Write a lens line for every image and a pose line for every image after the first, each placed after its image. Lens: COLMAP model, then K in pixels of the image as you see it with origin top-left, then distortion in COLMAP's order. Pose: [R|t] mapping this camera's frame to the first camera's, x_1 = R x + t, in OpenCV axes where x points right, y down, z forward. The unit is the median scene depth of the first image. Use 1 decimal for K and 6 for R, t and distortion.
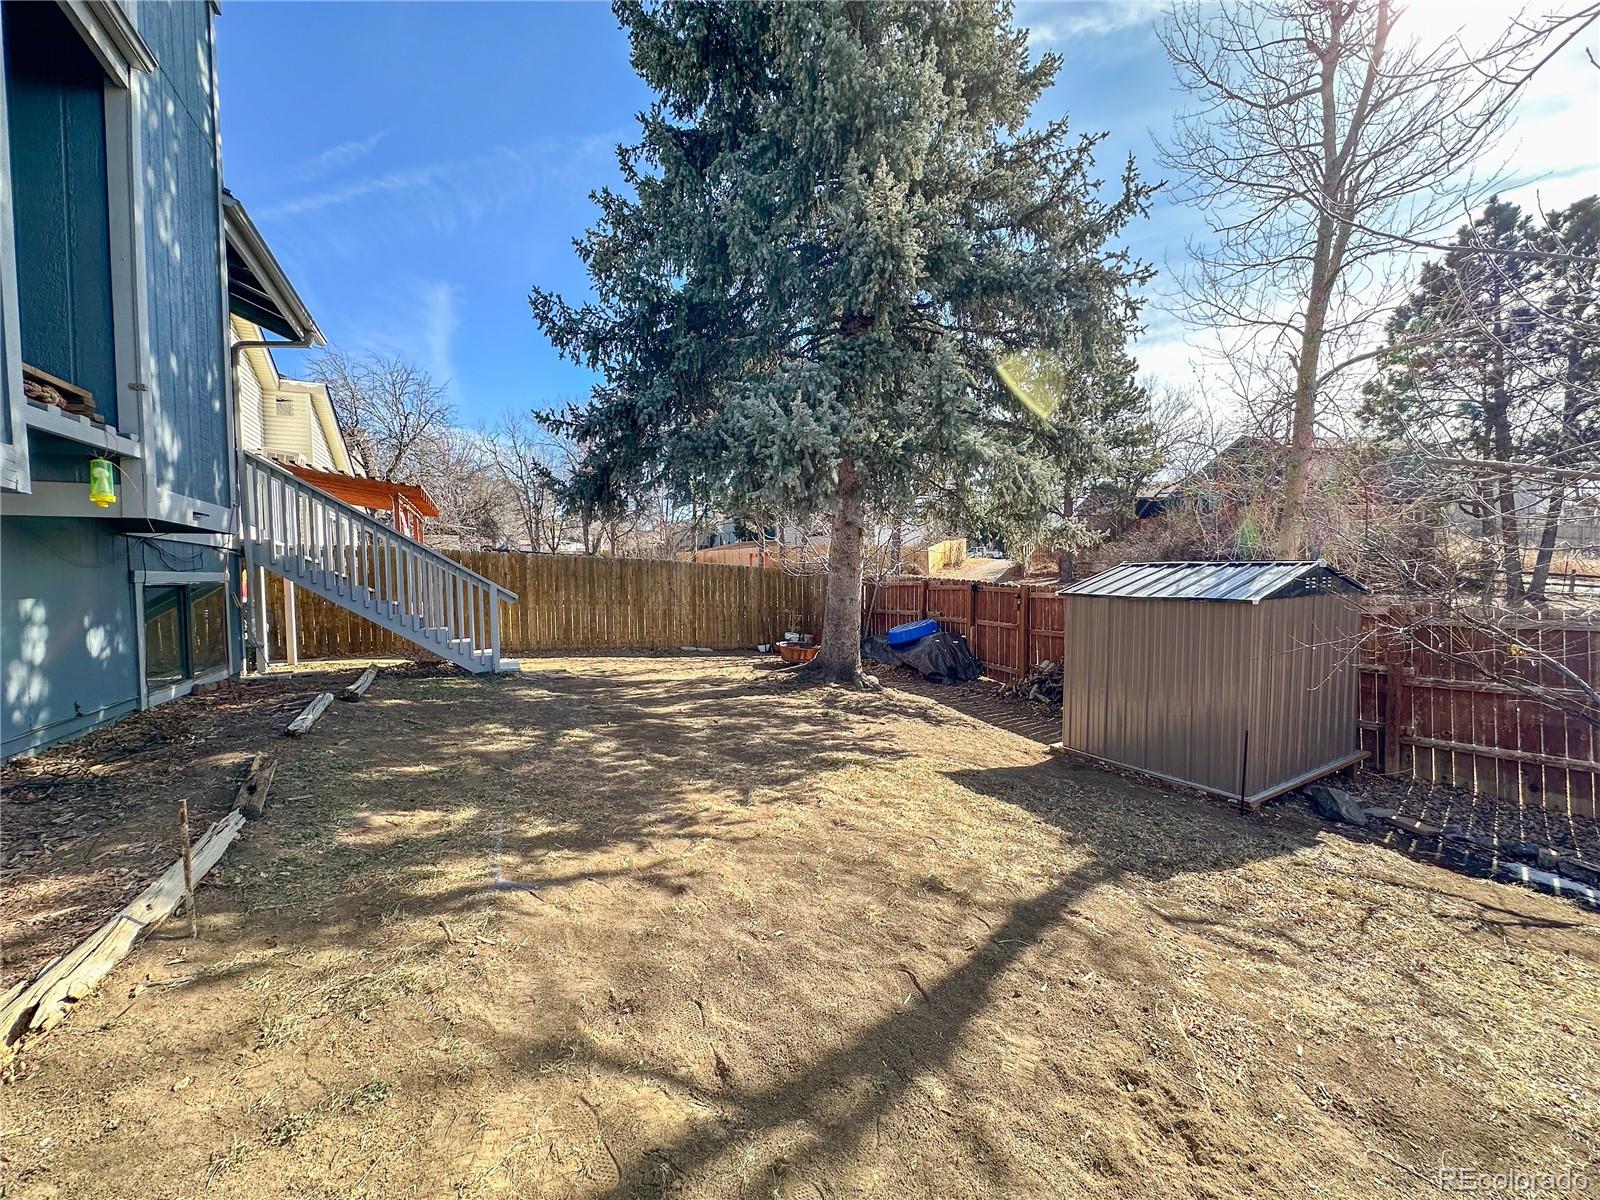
lens RADIAL K [[634.1, 0, 800.0], [0, 634.1, 600.0], [0, 0, 1]] dist [-0.002866, 0.000178]
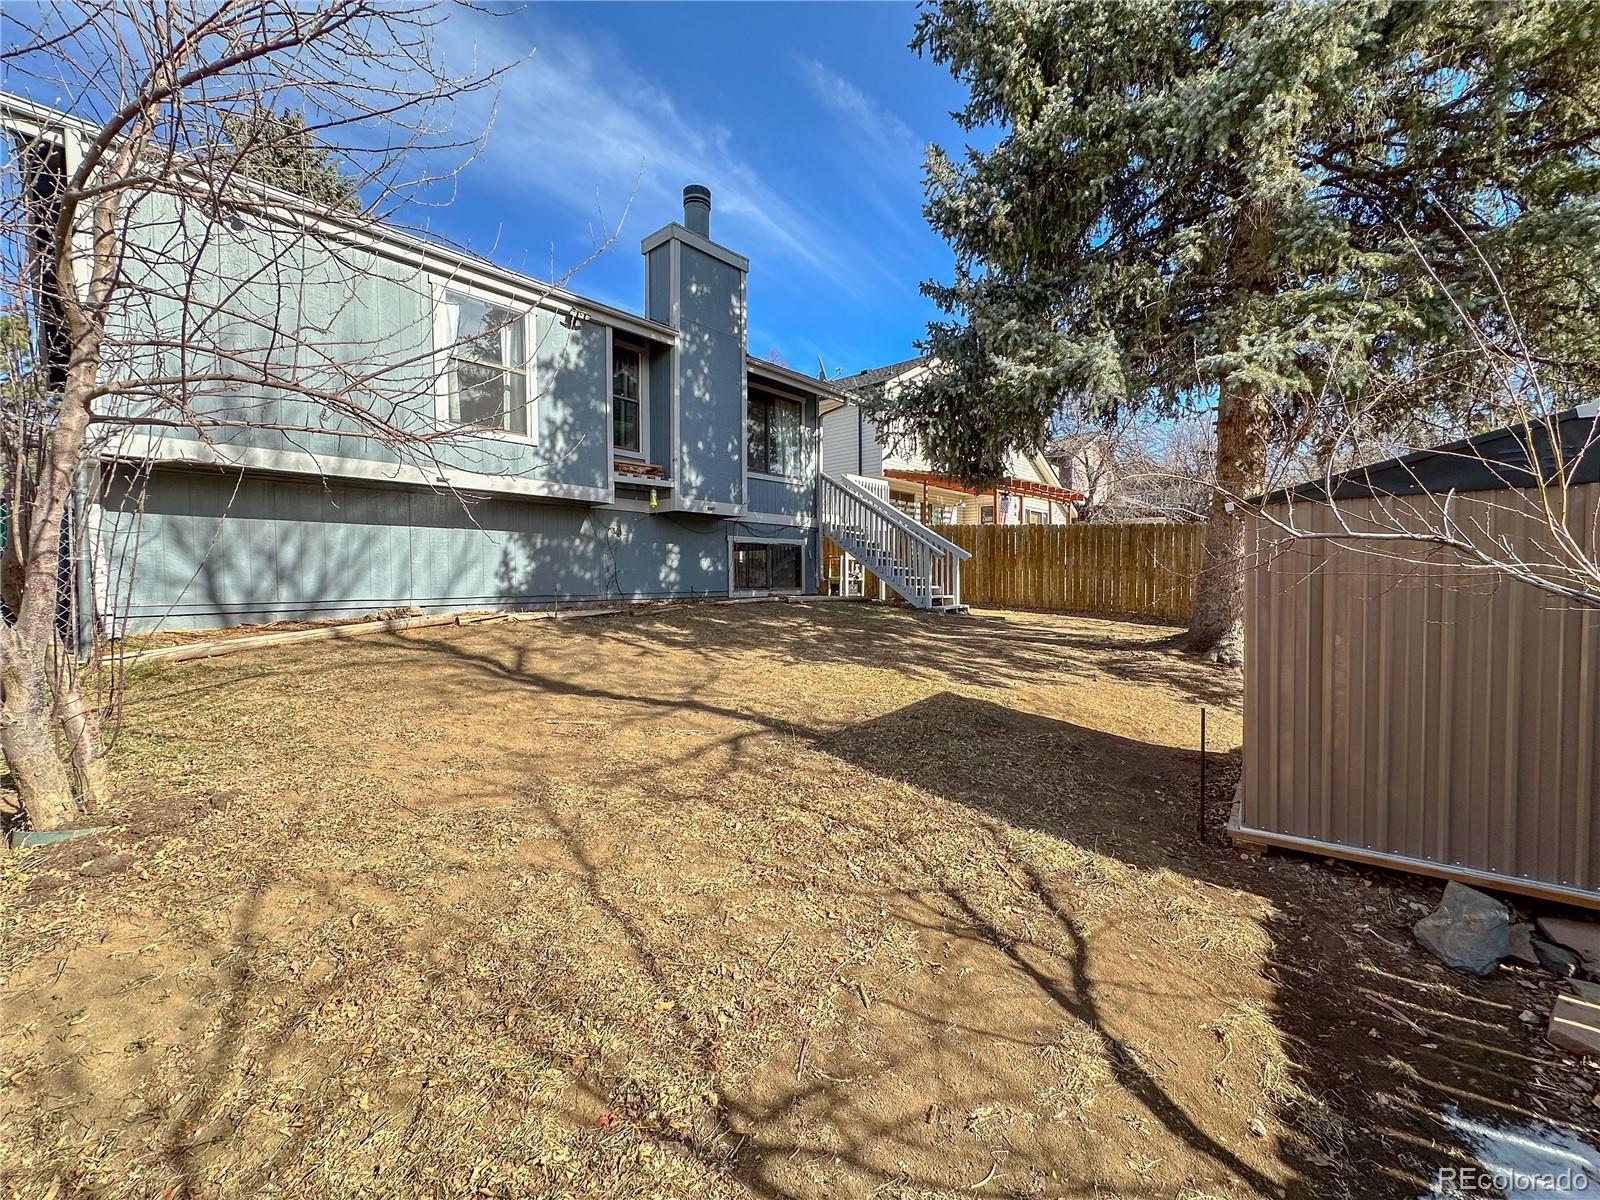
lens RADIAL K [[634.1, 0, 800.0], [0, 634.1, 600.0], [0, 0, 1]] dist [-0.002866, 0.000178]
pose [[0.369609, 0.049647, -0.927860, 1.506226], [-0.037709, 0.998550, 0.038409, 0.113705], [0.928422, 0.020792, 0.370946, 0.496335]]
